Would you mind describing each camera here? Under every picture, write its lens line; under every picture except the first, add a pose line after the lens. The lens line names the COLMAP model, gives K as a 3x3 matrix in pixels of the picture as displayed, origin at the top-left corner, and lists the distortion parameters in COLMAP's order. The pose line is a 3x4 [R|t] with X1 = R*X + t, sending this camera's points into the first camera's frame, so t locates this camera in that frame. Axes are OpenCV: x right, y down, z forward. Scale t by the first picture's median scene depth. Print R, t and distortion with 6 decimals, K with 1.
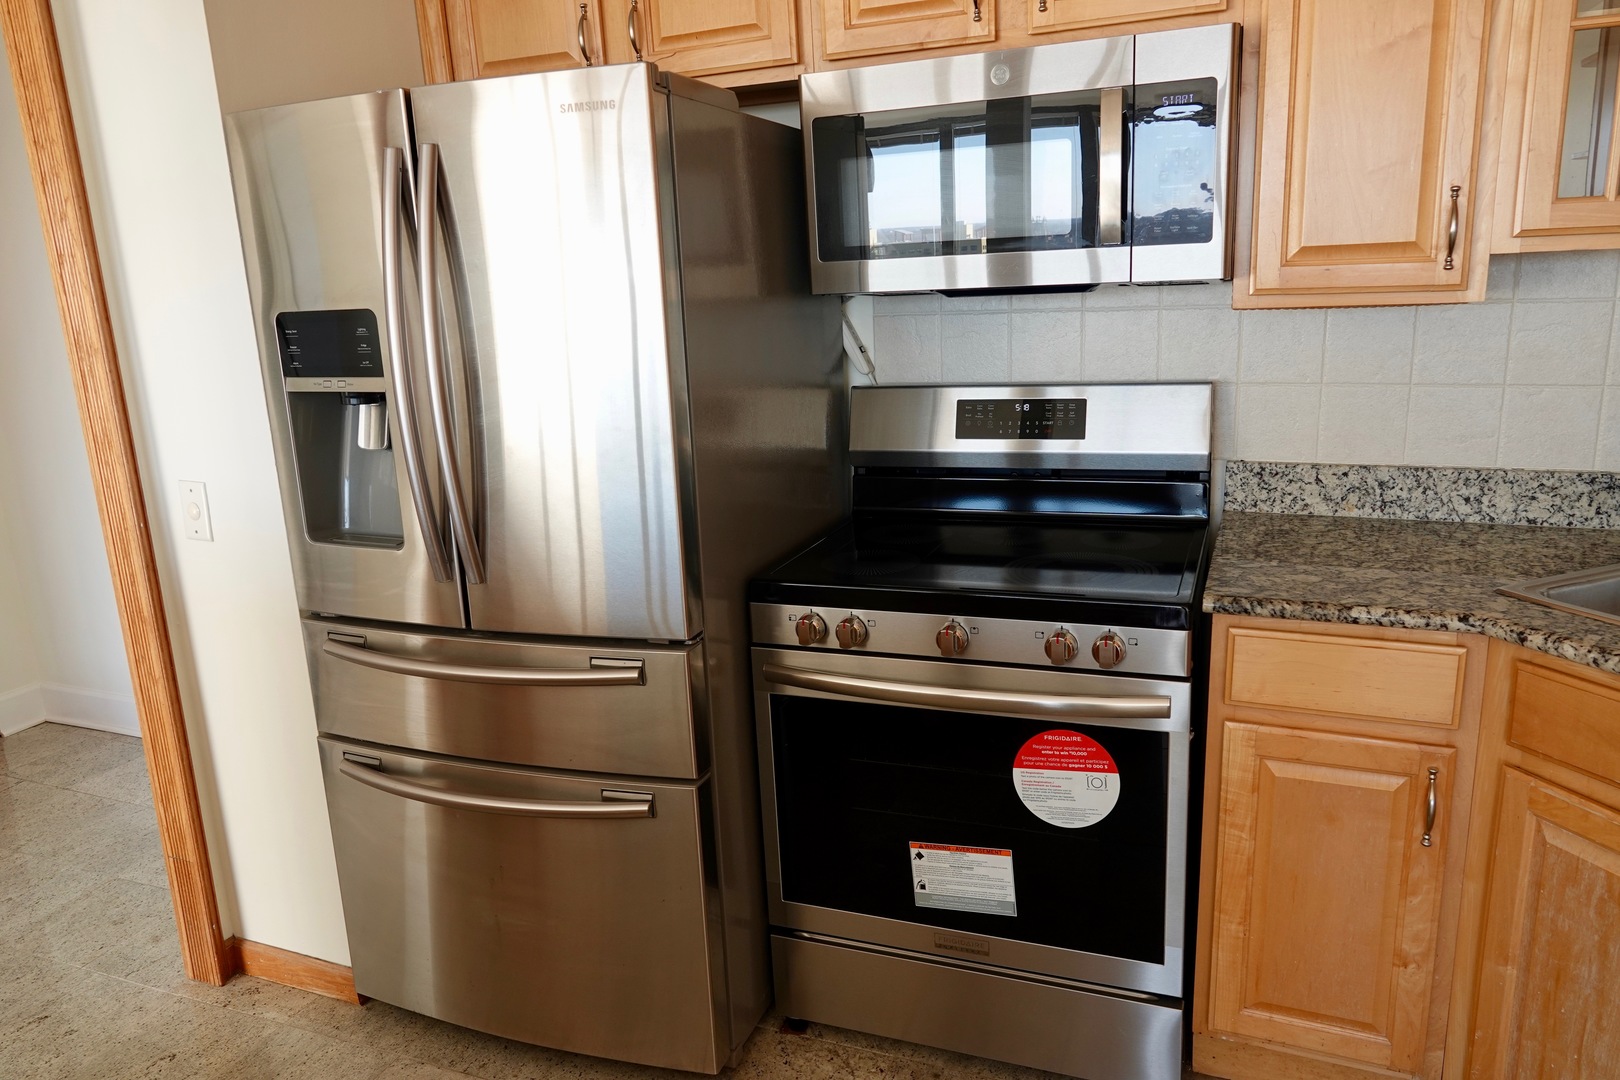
lens RADIAL K [[1122.5, 0, 810.3], [0, 1122.5, 533.2], [0, 0, 1]] dist [-0.001243, 0.000800]
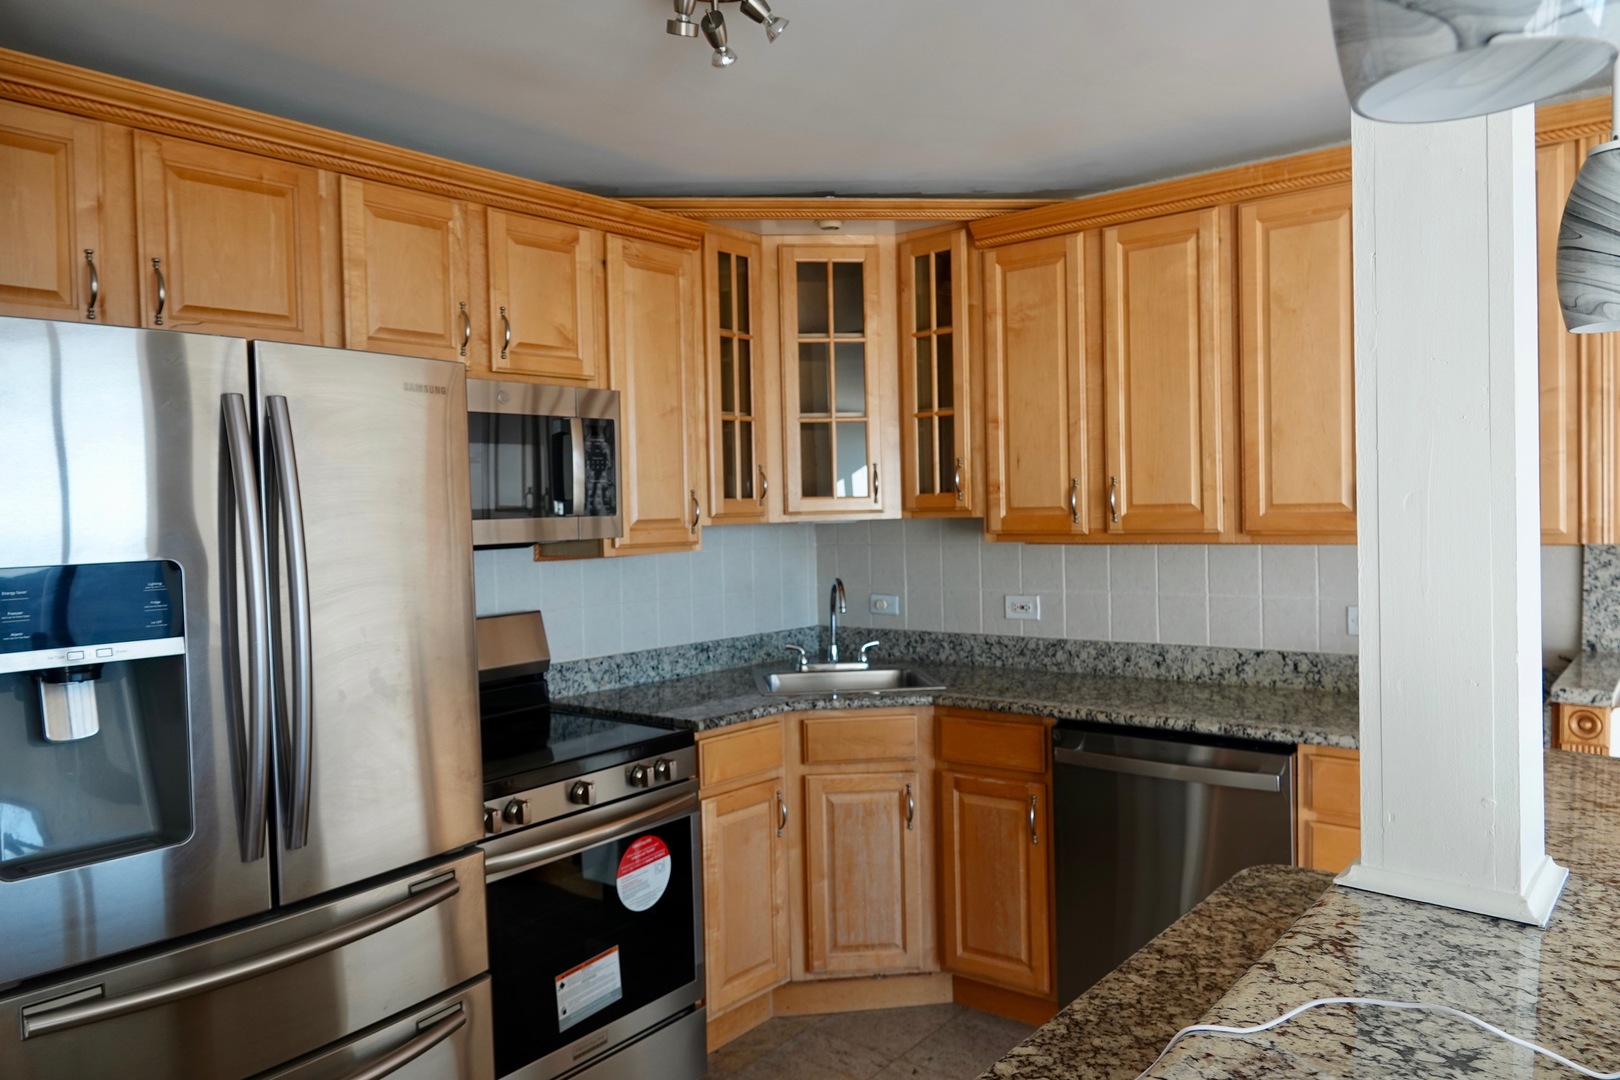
lens RADIAL K [[1122.5, 0, 809.4], [0, 1122.5, 527.7], [0, 0, 1]] dist [-0.001243, 0.000800]
pose [[0.290556, 0.019790, 0.956653, -1.045504], [0.232840, 0.968272, -0.090748, -0.028447], [-0.928096, 0.249115, 0.276729, 0.279785]]
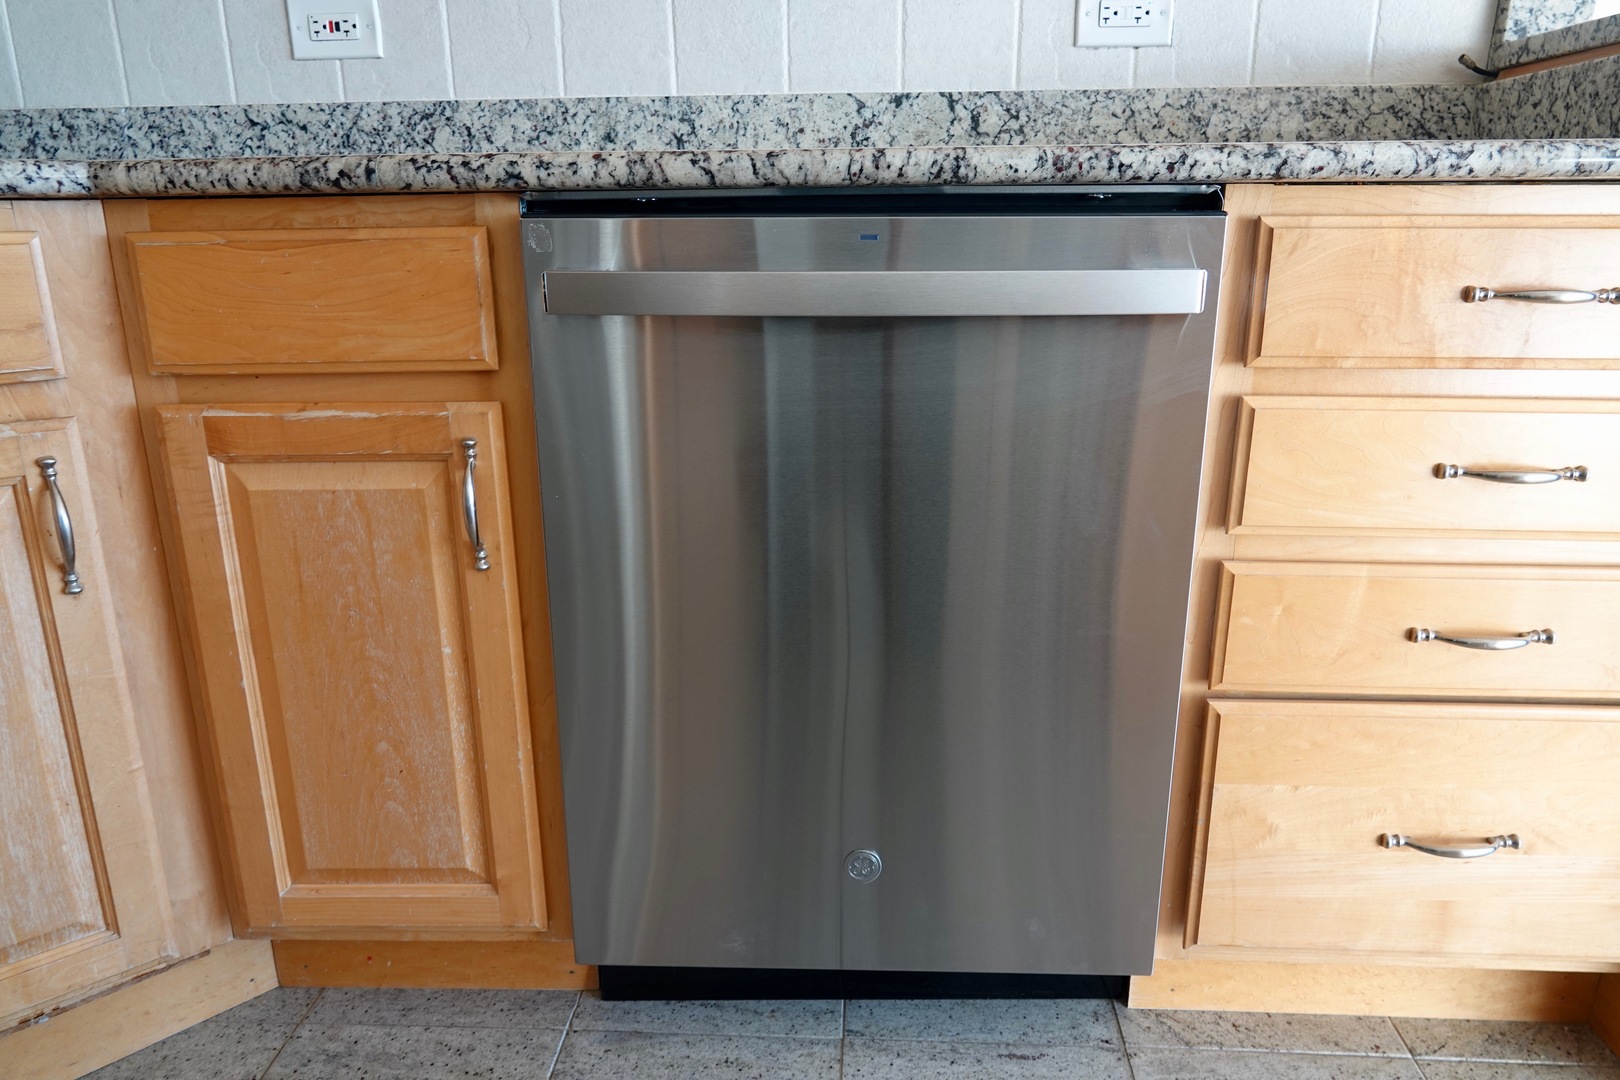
lens RADIAL K [[1122.5, 0, 810.6], [0, 1122.5, 533.1], [0, 0, 1]] dist [-0.001243, 0.000800]
pose [[-0.329145, -0.220876, 0.918083, -0.028054], [0.241081, 0.920381, 0.307860, 0.175551], [-0.912986, 0.322663, -0.249690, 0.510212]]
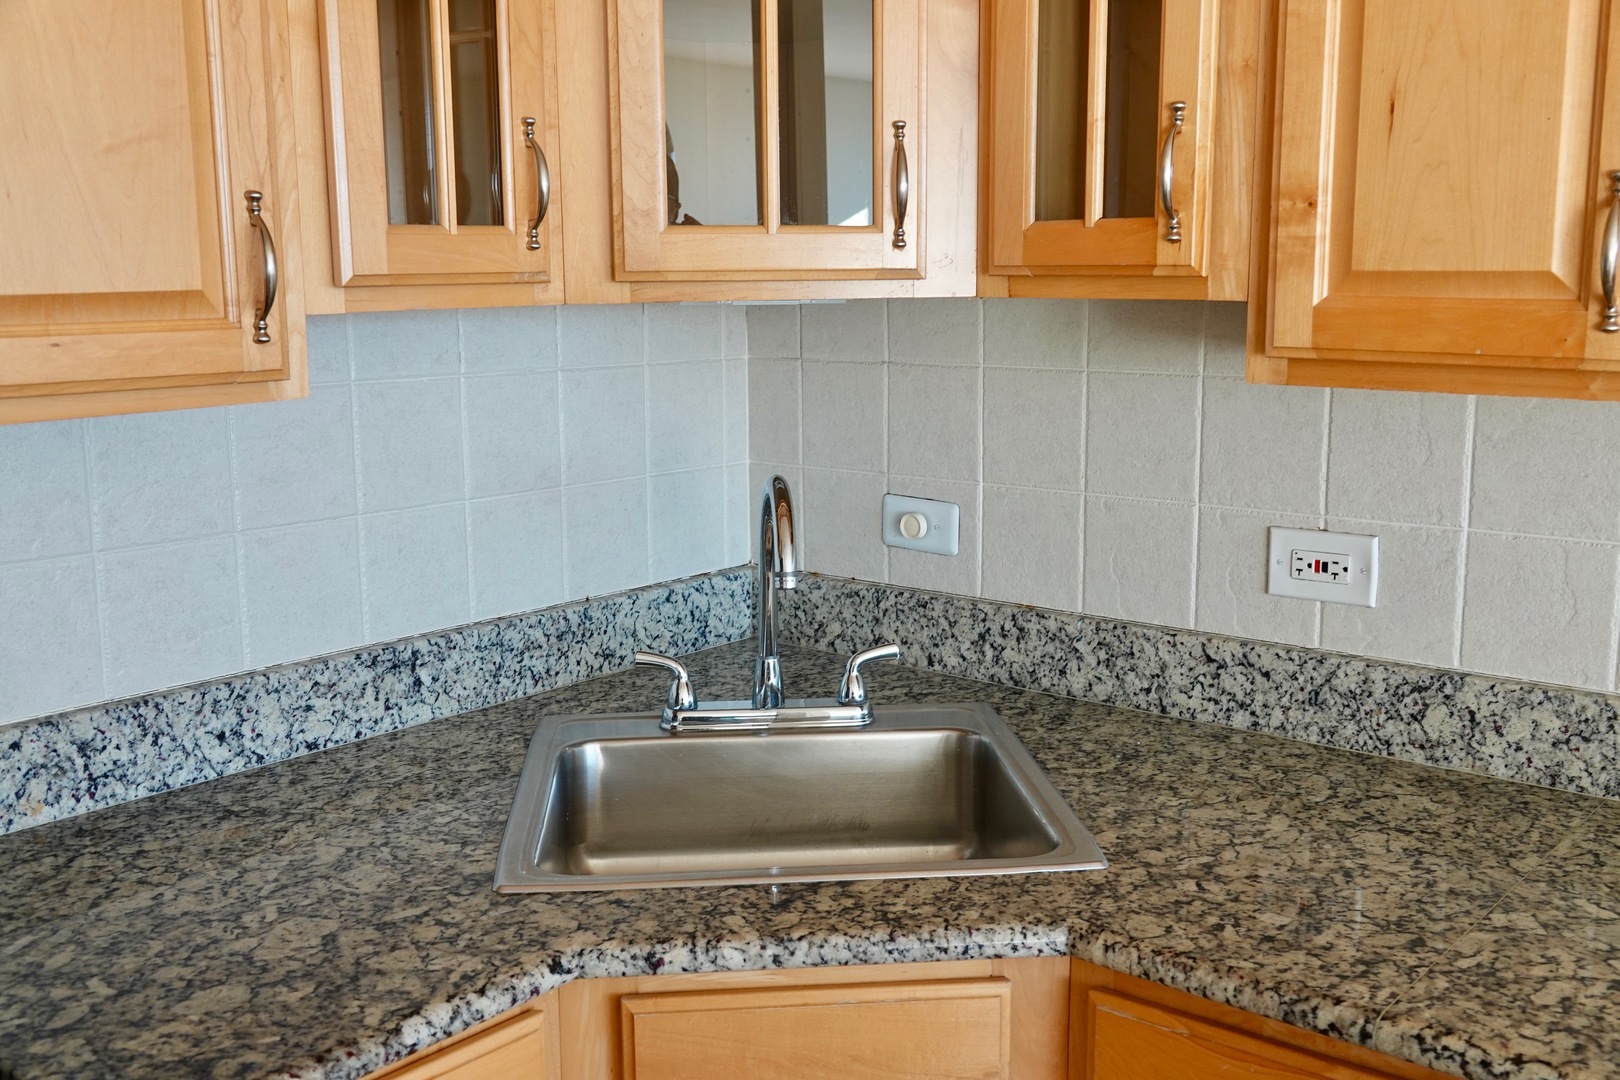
lens RADIAL K [[1582.8, 0, 814.8], [0, 1582.8, 528.4], [0, 0, 1]] dist [0.005304, 0.000000]
pose [[0.300424, -0.122366, 0.945924, -0.074508], [0.215362, 0.974828, 0.057706, -0.122821], [-0.929174, 0.186379, 0.319215, 0.480138]]
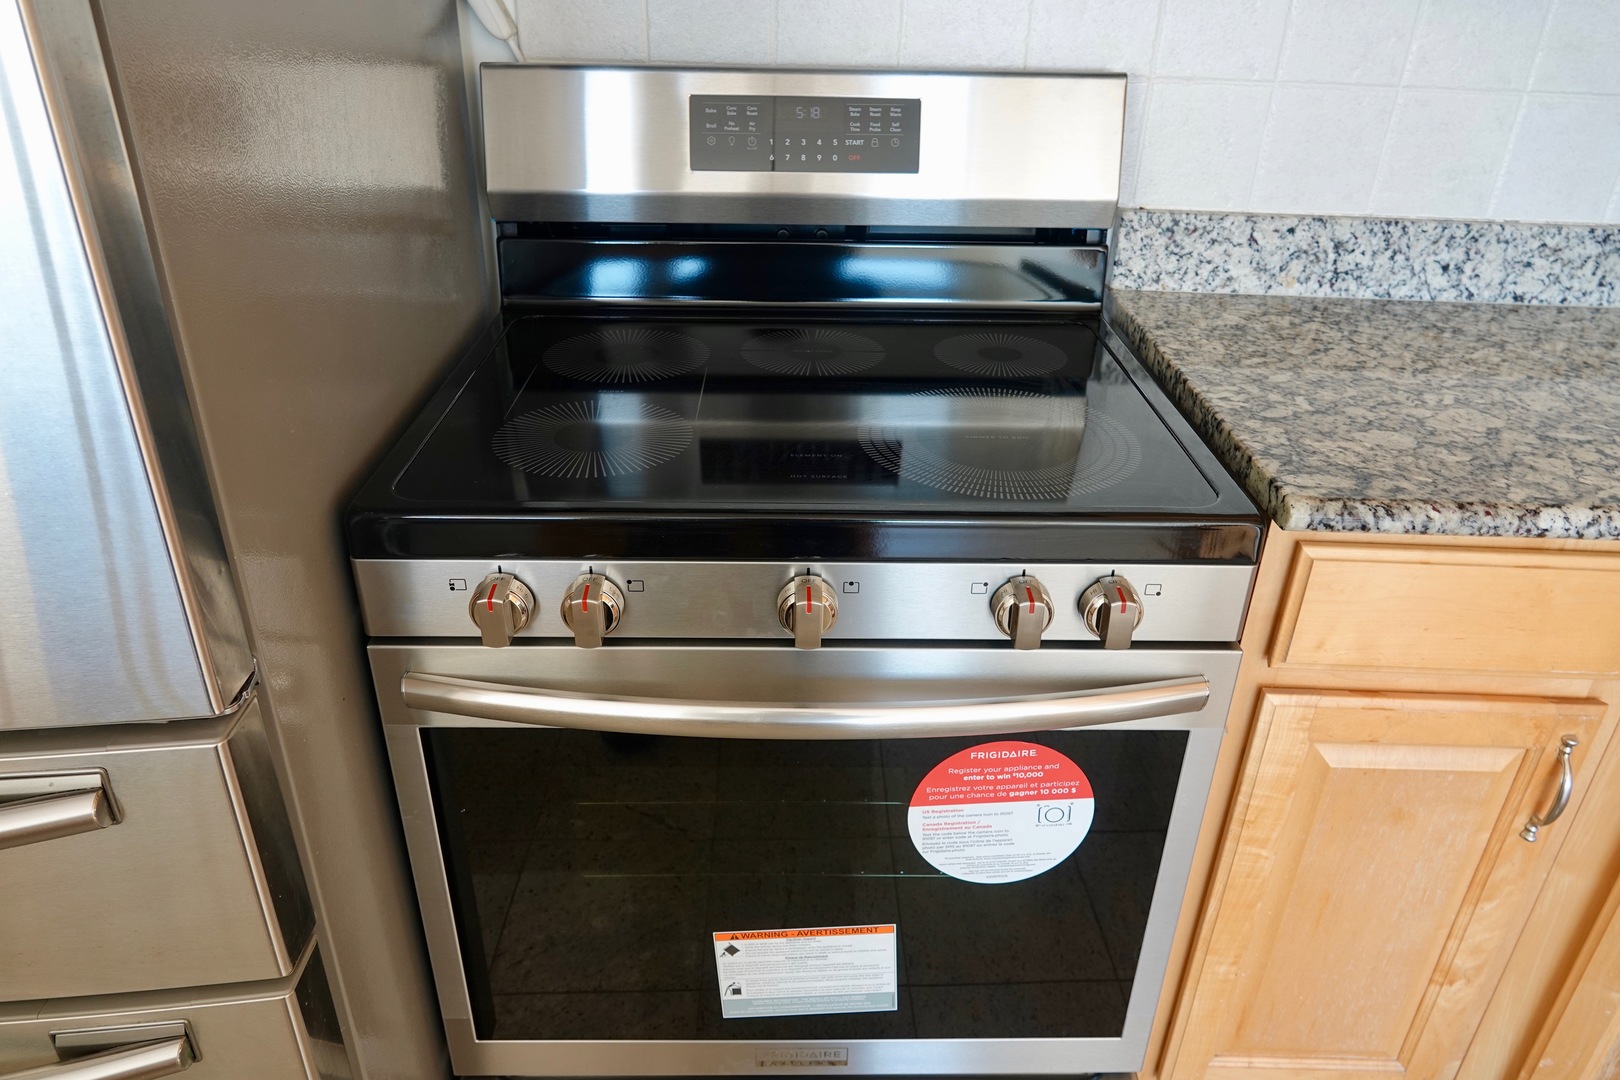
lens RADIAL K [[1122.5, 0, 812.1], [0, 1122.5, 534.1], [0, 0, 1]] dist [-0.001243, 0.000800]
pose [[0.922534, -0.120451, 0.366636, -0.049080], [0.023602, 0.965875, 0.257931, -0.063404], [-0.385193, -0.229297, 0.893896, 0.534704]]
